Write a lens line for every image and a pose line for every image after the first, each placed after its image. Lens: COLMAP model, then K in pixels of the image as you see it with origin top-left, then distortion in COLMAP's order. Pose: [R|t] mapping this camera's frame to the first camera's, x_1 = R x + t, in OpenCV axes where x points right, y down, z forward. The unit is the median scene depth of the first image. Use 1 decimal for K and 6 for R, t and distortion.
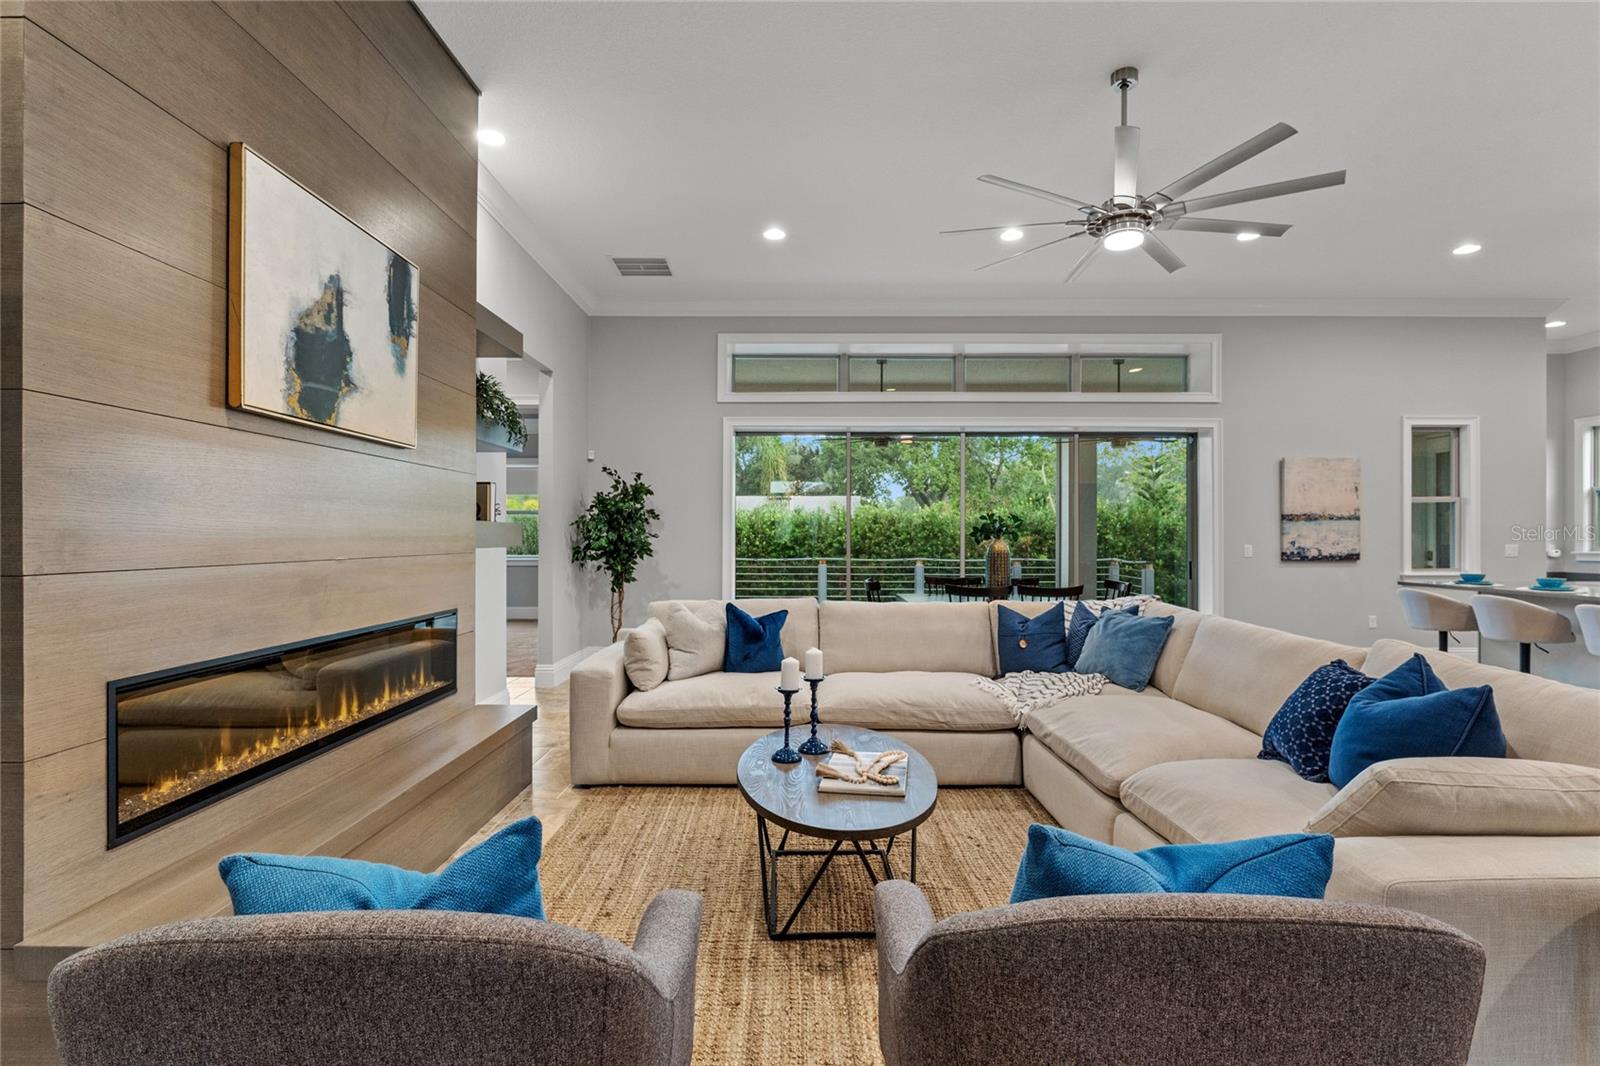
lens RADIAL K [[772.6, 0, 799.7], [0, 772.6, 536.0], [0, 0, 1]] dist [0.000192, 0.000002]
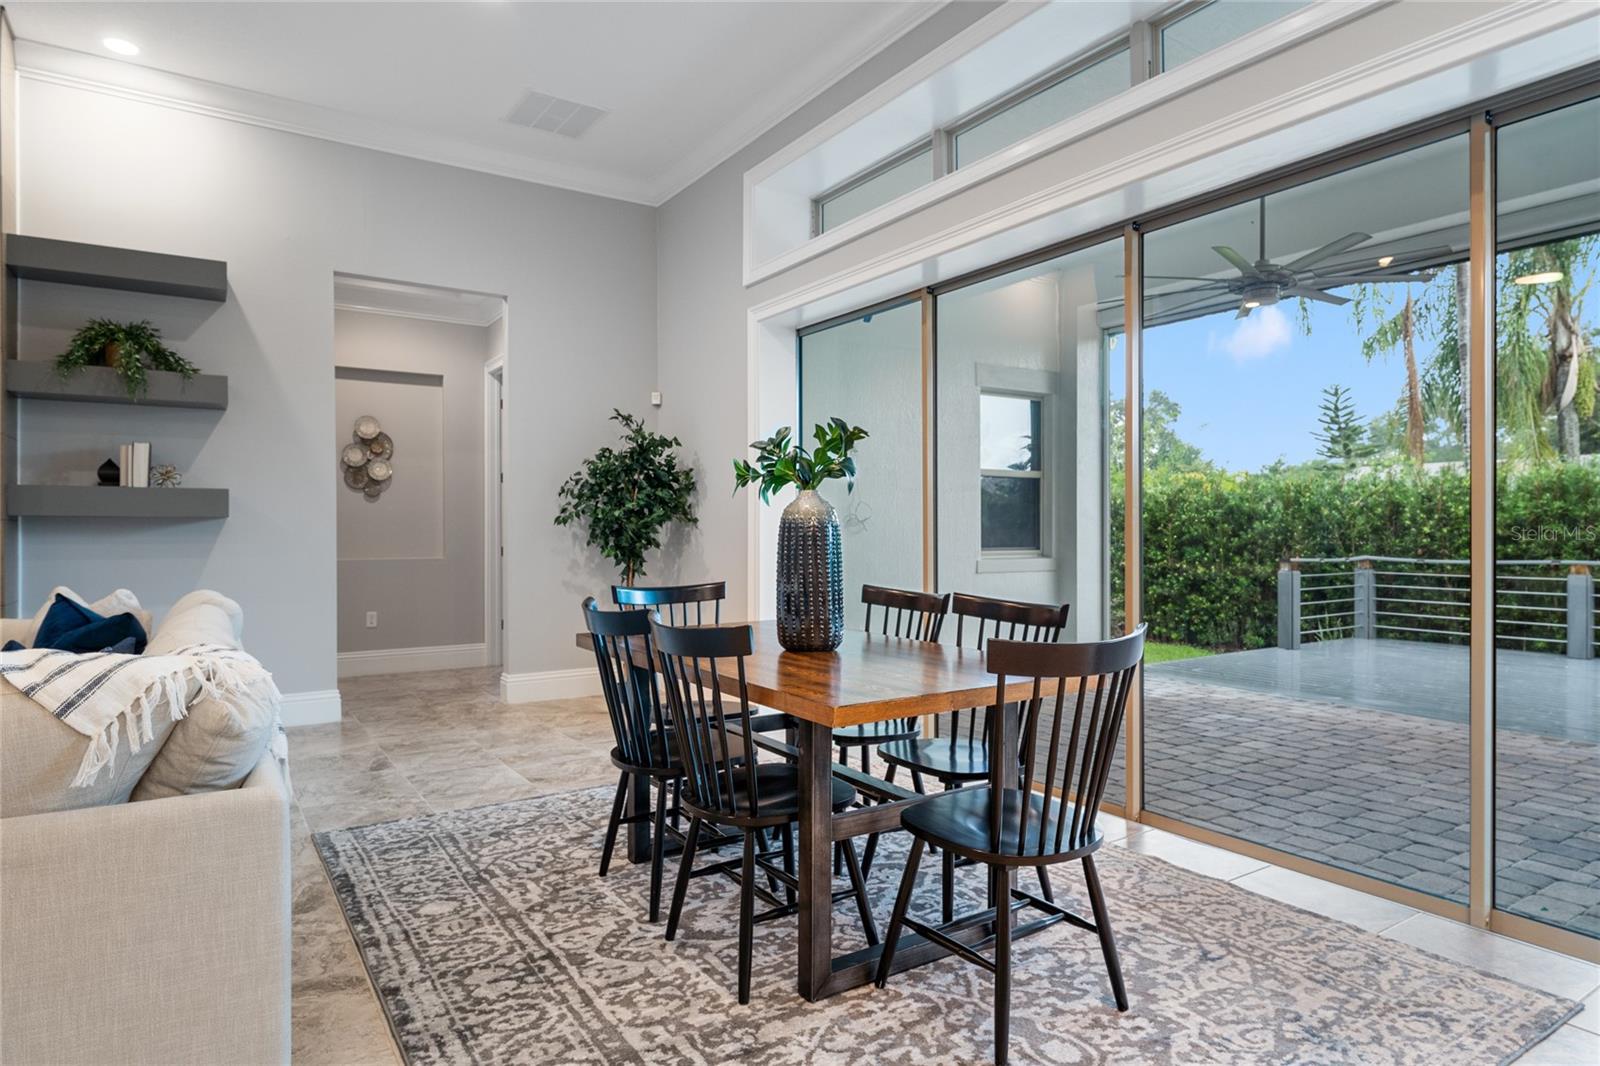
lens RADIAL K [[934.8, 0, 799.1], [0, 934.8, 533.0], [0, 0, 1]] dist [-0.000370, -0.000037]
pose [[0.542130, -0.001413, -0.840294, 0.356458], [0.002949, 0.999996, 0.000221, 0.014299], [0.840290, -0.002598, 0.542132, 0.421955]]
